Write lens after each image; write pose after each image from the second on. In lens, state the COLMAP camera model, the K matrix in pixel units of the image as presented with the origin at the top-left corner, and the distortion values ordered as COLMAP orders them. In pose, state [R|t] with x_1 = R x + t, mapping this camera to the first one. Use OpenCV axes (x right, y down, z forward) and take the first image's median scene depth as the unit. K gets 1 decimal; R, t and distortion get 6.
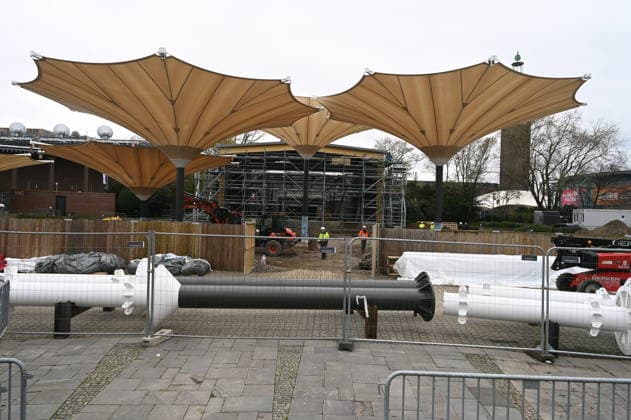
lens RADIAL K [[400.0, 0, 318.3], [0, 400.0, 212.6], [0, 0, 1]] dist [-0.003858, 0.000536]
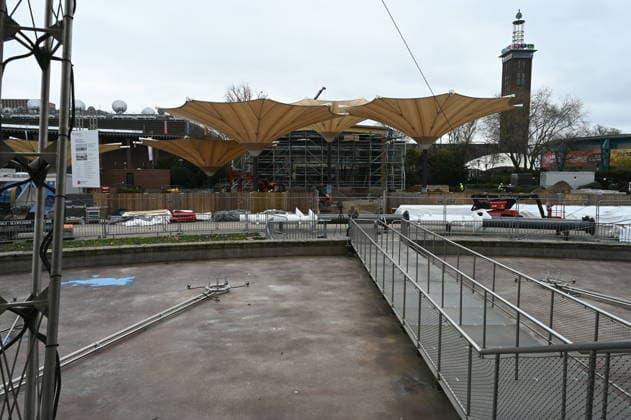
lens RADIAL K [[414.5, 0, 318.0], [0, 414.5, 210.8], [0, 0, 1]] dist [0.009703, 0.001577]
pose [[0.999622, -0.027484, -0.000884, -0.116638], [0.027462, 0.996176, 0.082946, -0.031908], [-0.001399, -0.082939, 0.996554, -0.645614]]
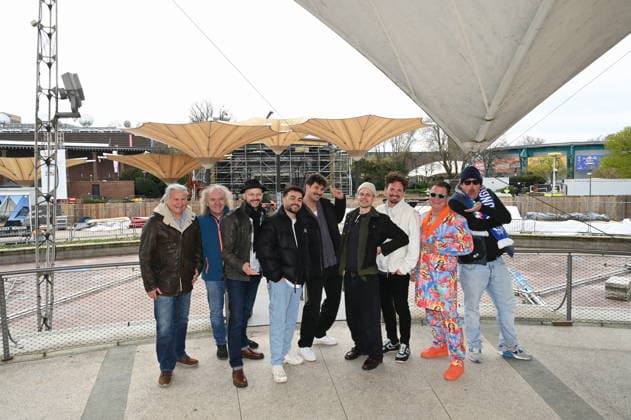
lens RADIAL K [[400.2, 0, 315.5], [0, 400.2, 210.0], [0, 0, 1]] dist [-0.003680, 0.000404]
pose [[0.996224, -0.048667, 0.071891, -0.012283], [0.043696, 0.996648, 0.069169, -0.036636], [-0.075017, -0.065766, 0.995011, -0.843388]]
